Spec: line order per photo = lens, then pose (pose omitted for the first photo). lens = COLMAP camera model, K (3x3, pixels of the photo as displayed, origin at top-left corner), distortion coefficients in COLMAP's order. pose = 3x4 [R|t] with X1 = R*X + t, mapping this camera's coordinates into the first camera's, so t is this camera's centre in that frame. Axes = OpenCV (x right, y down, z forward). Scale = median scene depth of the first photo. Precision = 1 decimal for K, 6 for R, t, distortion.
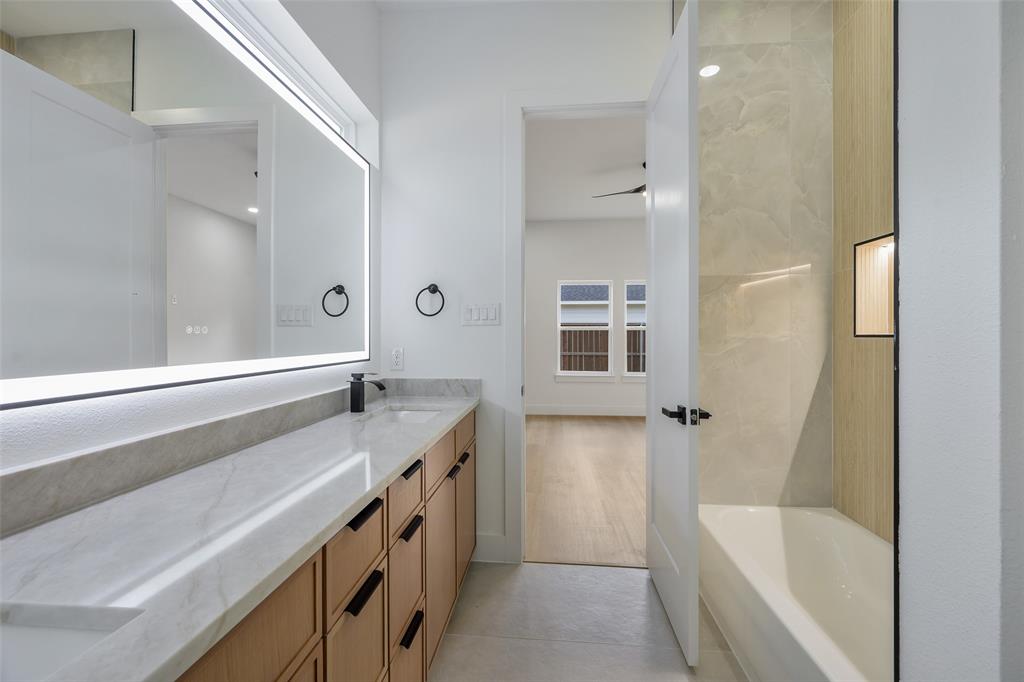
lens RADIAL K [[406.2, 0, 512.4], [0, 406.2, 336.3], [0, 0, 1]] dist [-0.003896, -0.000749]
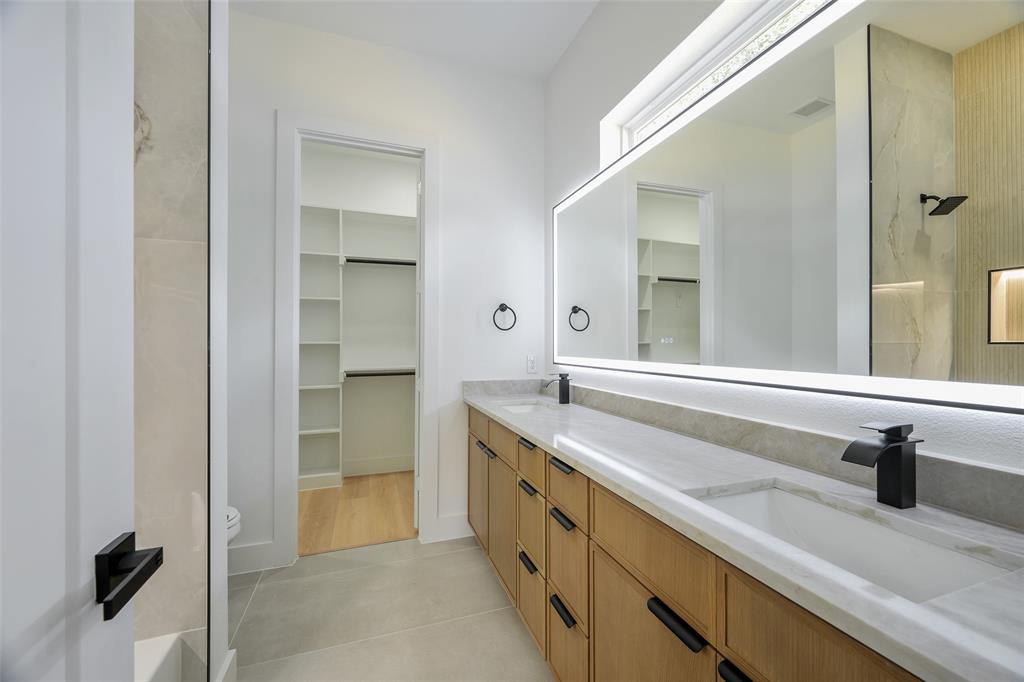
lens RADIAL K [[406.2, 0, 503.5], [0, 406.2, 344.0], [0, 0, 1]] dist [-0.003896, -0.000749]
pose [[-0.914603, -0.000195, -0.404352, 0.348130], [-0.001341, 0.999996, 0.002552, -0.005492], [0.404350, 0.002877, -0.914600, 1.873527]]
